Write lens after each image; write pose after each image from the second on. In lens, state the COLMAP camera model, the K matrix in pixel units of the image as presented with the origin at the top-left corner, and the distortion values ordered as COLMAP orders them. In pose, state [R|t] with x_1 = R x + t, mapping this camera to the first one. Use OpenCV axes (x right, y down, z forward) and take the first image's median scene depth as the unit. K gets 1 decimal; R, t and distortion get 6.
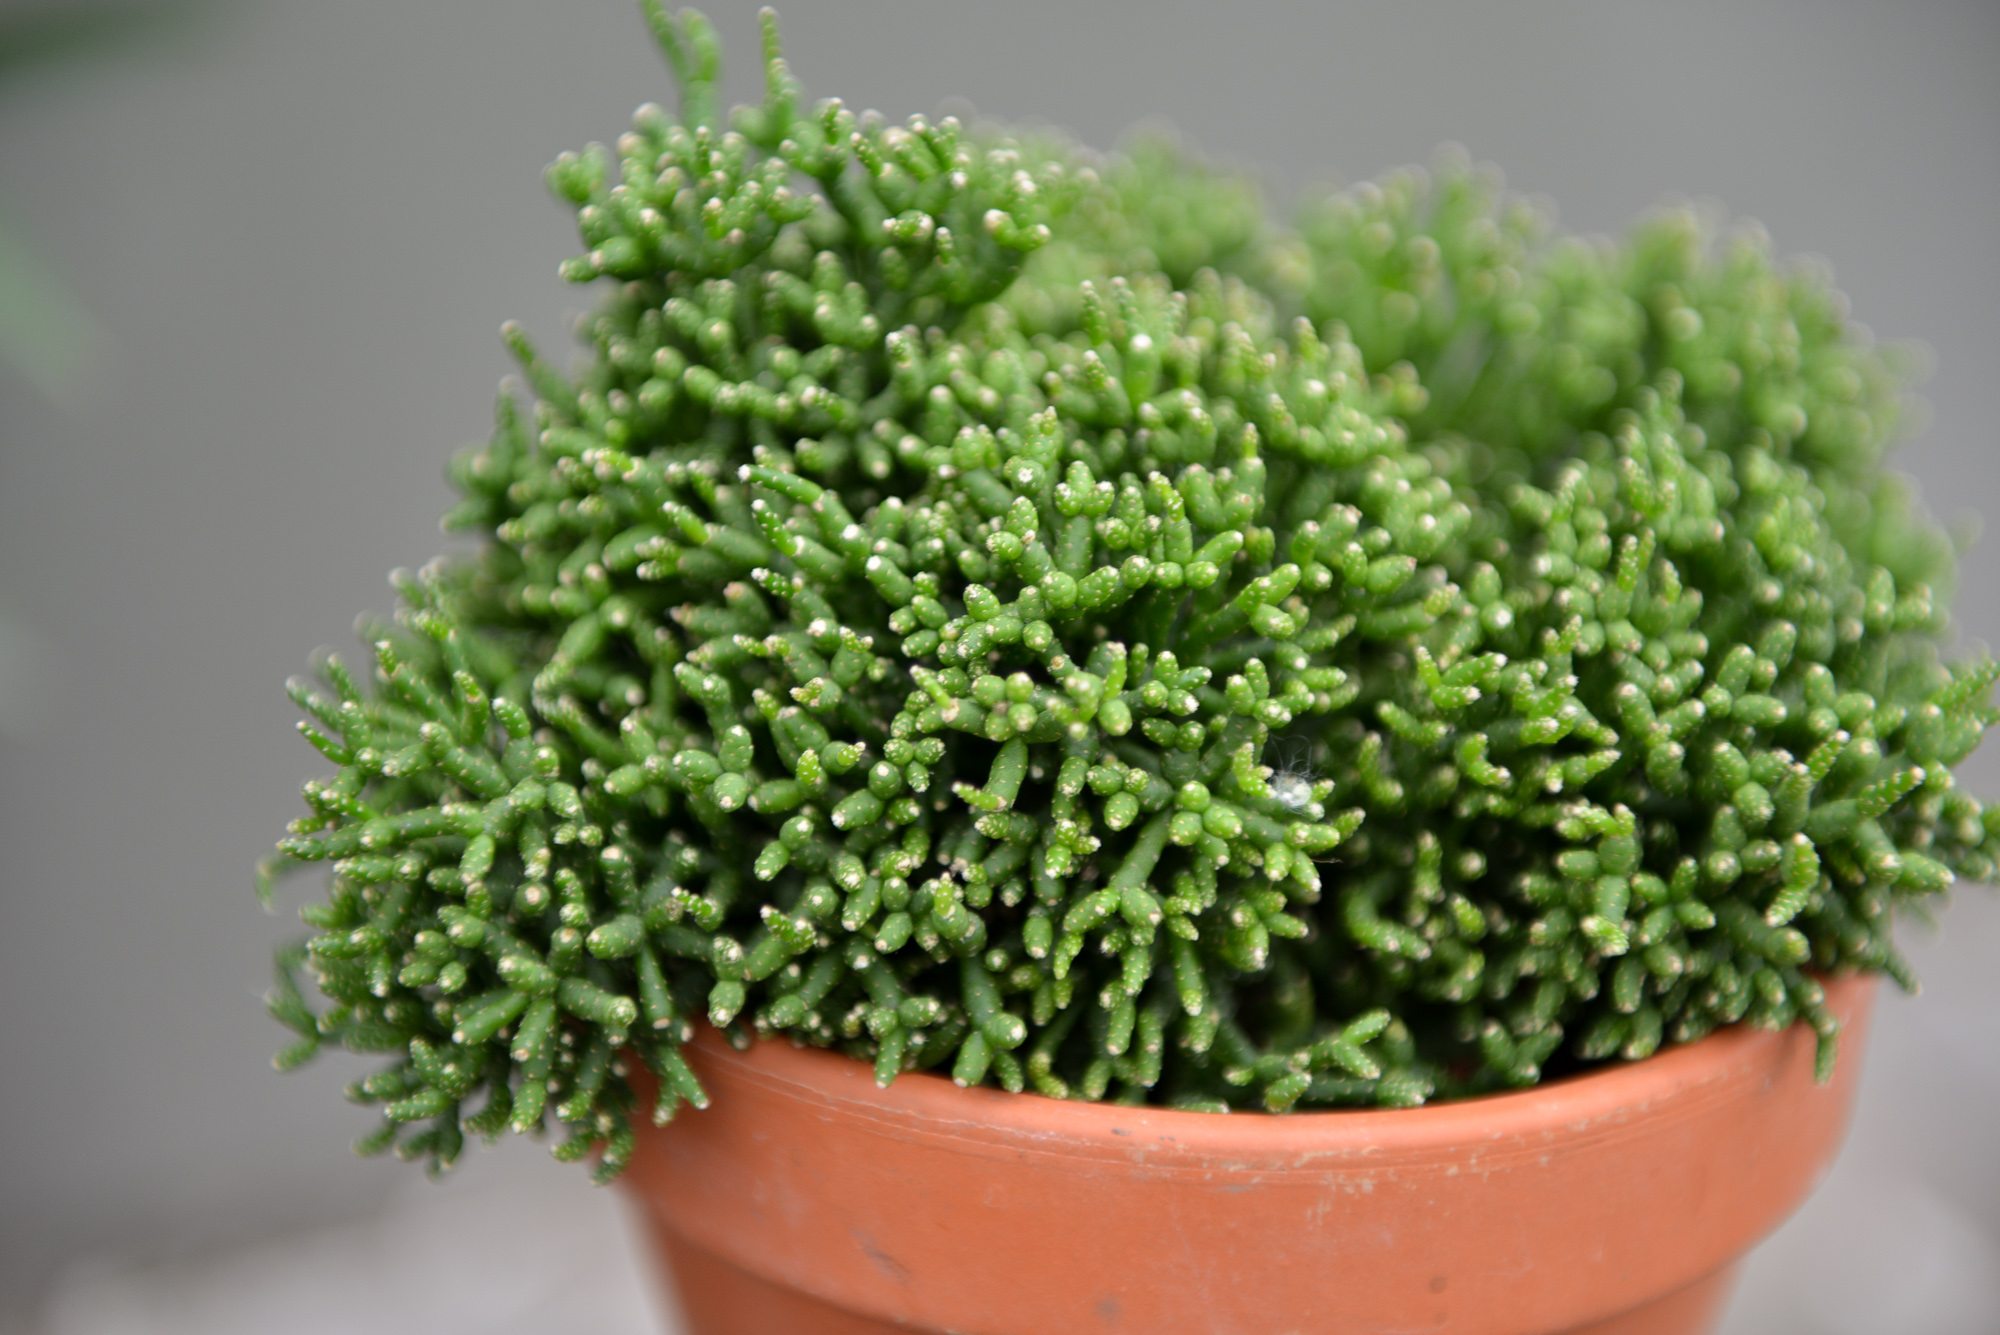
lens RADIAL K [[3762.7, 0, 1022.3], [0, 3762.7, 677.8], [0, 0, 1]] dist [0.076458, 0.000000]
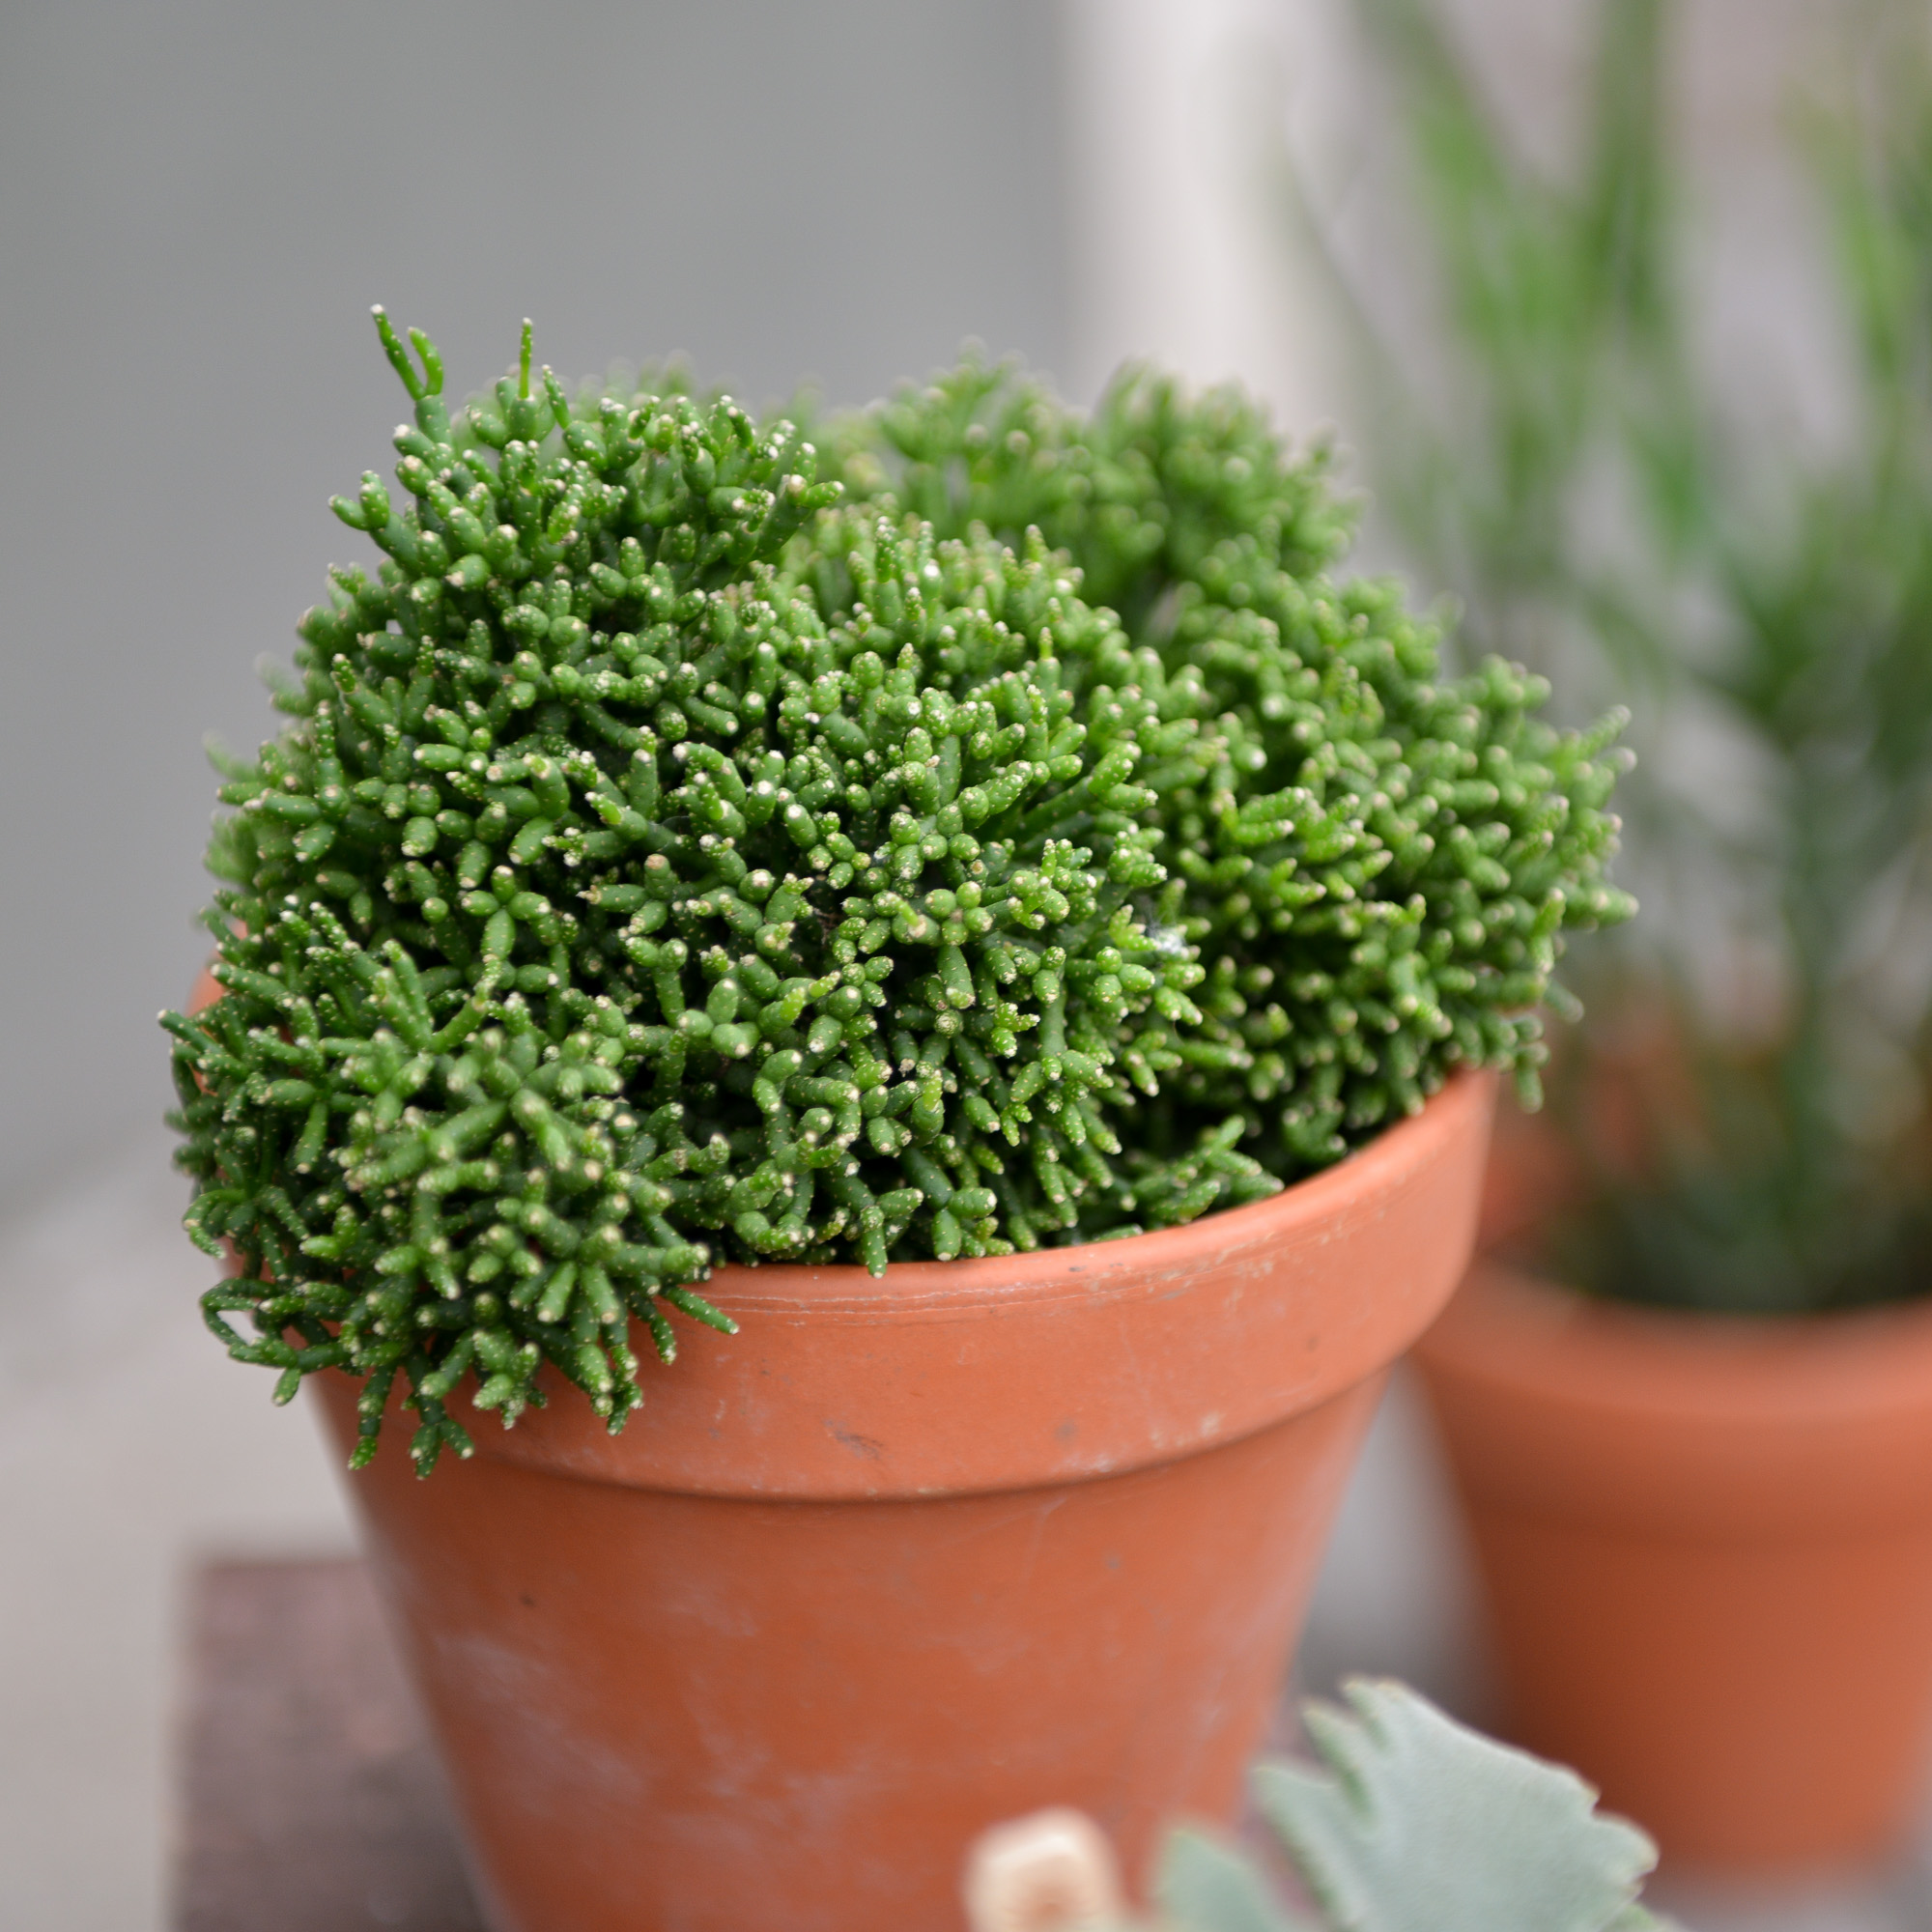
lens RADIAL K [[5423.0, 0, 968.8], [0, 5423.0, 965.3], [0, 0, 1]] dist [0.022898, 0.000000]
pose [[0.884171, -0.198395, 0.422944, -0.663356], [0.186155, 0.979985, 0.070532, -0.087430], [-0.428472, 0.016371, 0.903407, -0.444919]]
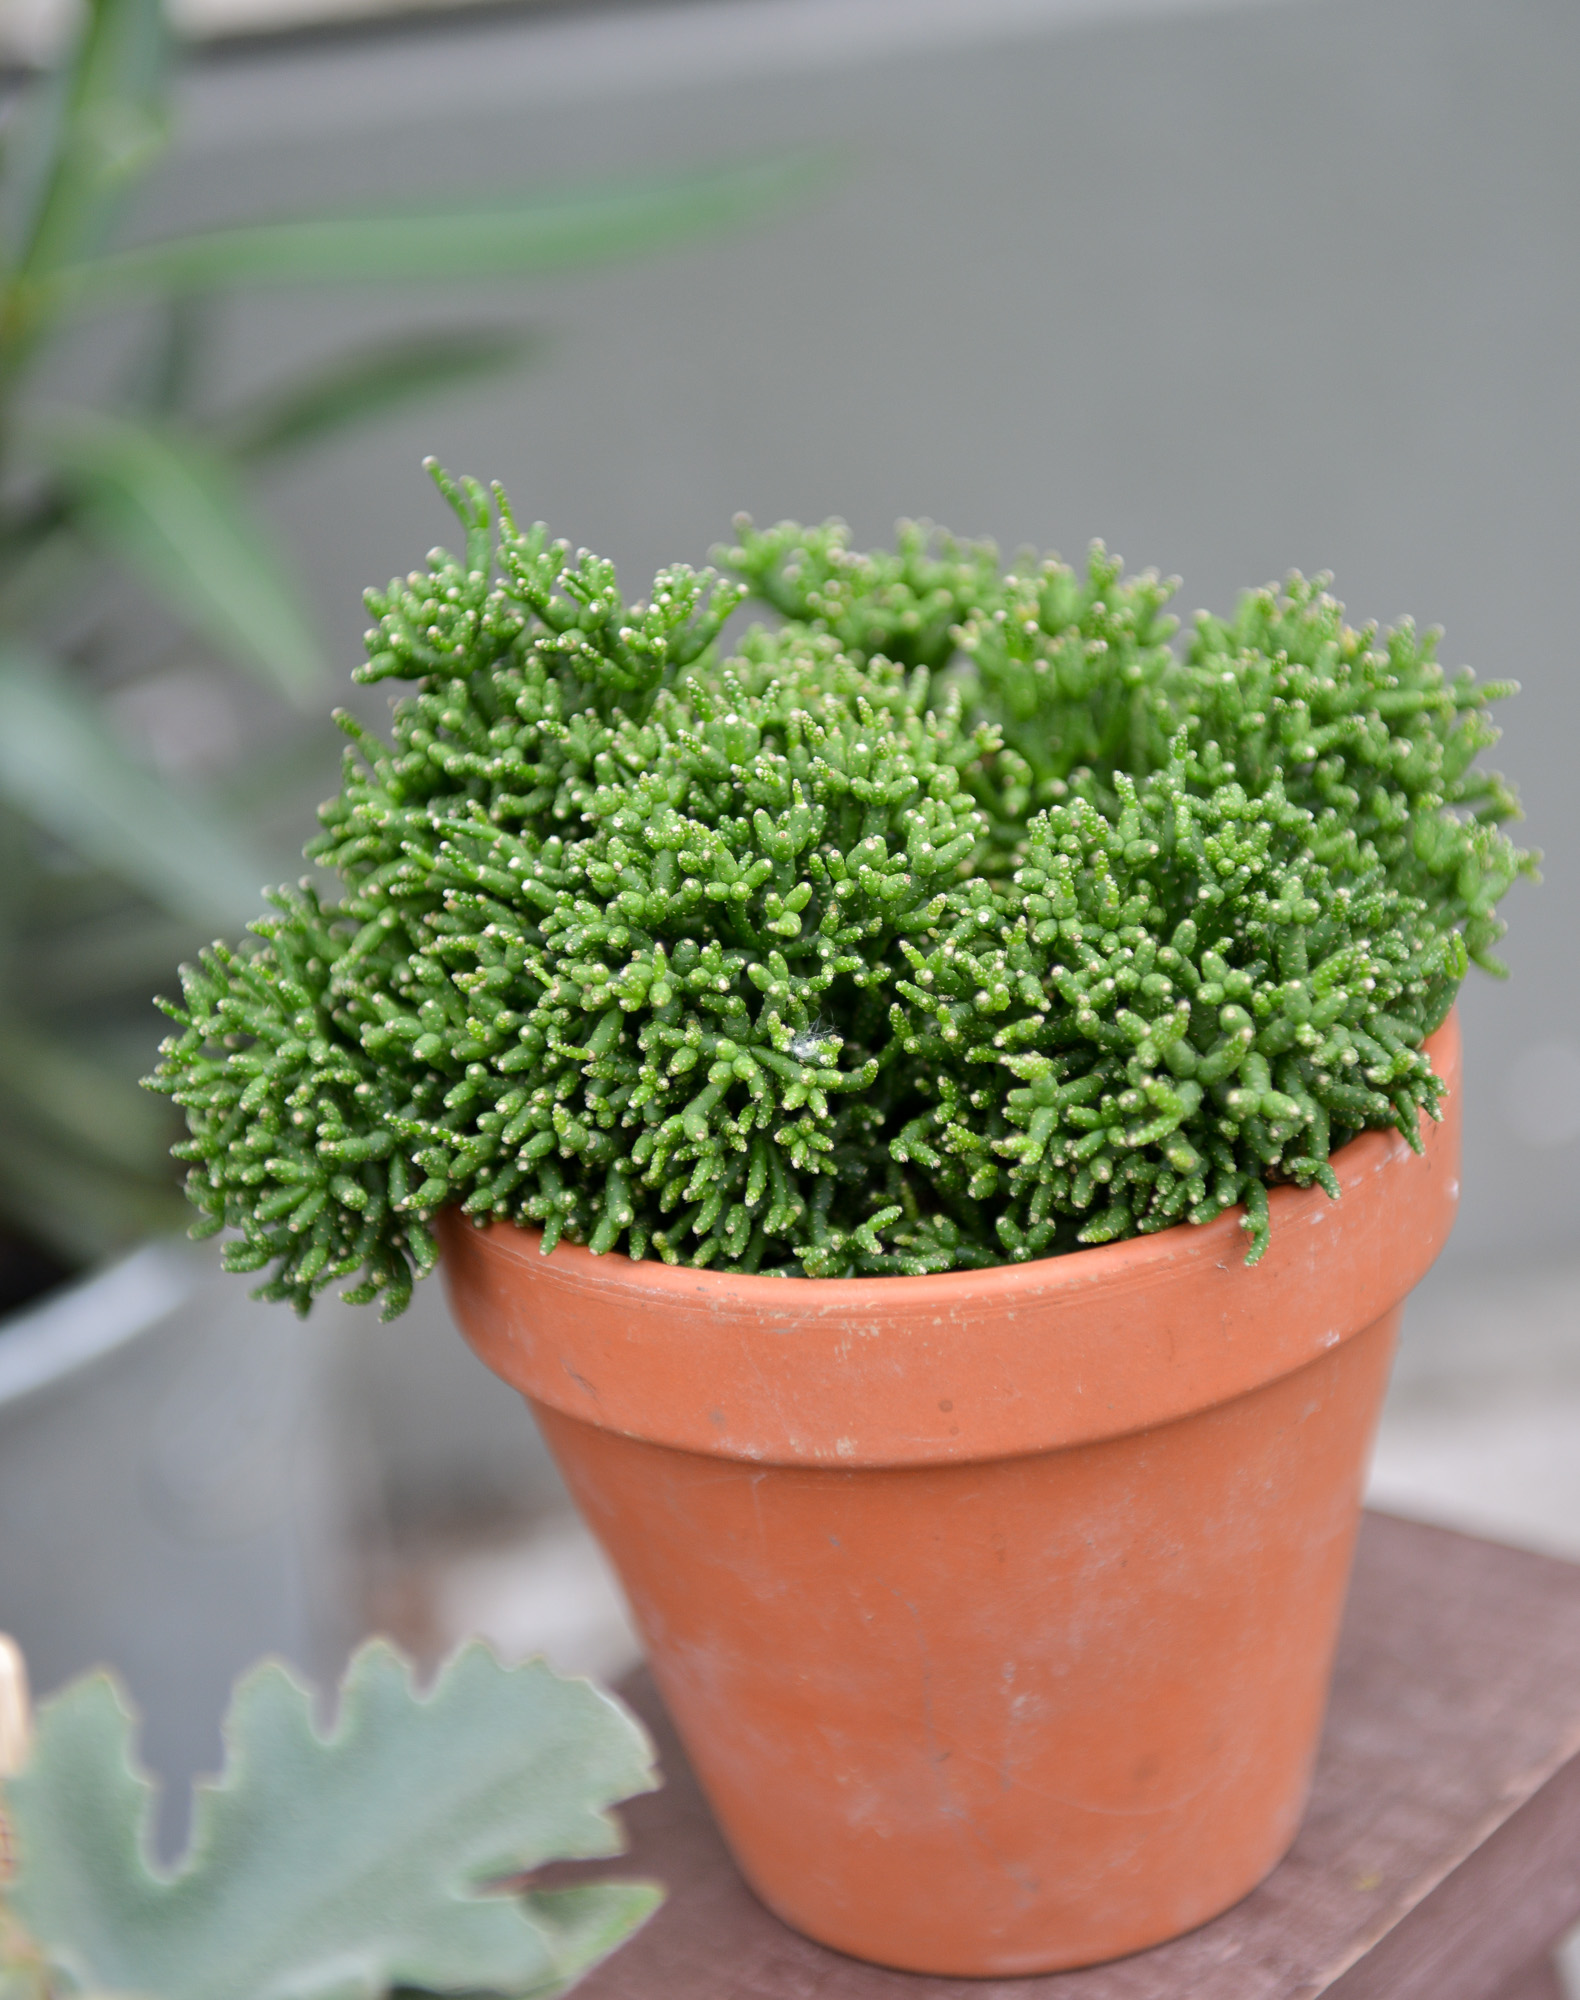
lens RADIAL K [[4739.8, 0, 885.3], [0, 4739.8, 920.7], [0, 0, 1]] dist [0.046684, 0.000000]
pose [[0.951046, -0.006903, -0.308973, 0.631199], [0.012348, 0.999801, 0.015669, -0.042597], [0.308803, -0.018717, 0.950942, -0.646122]]
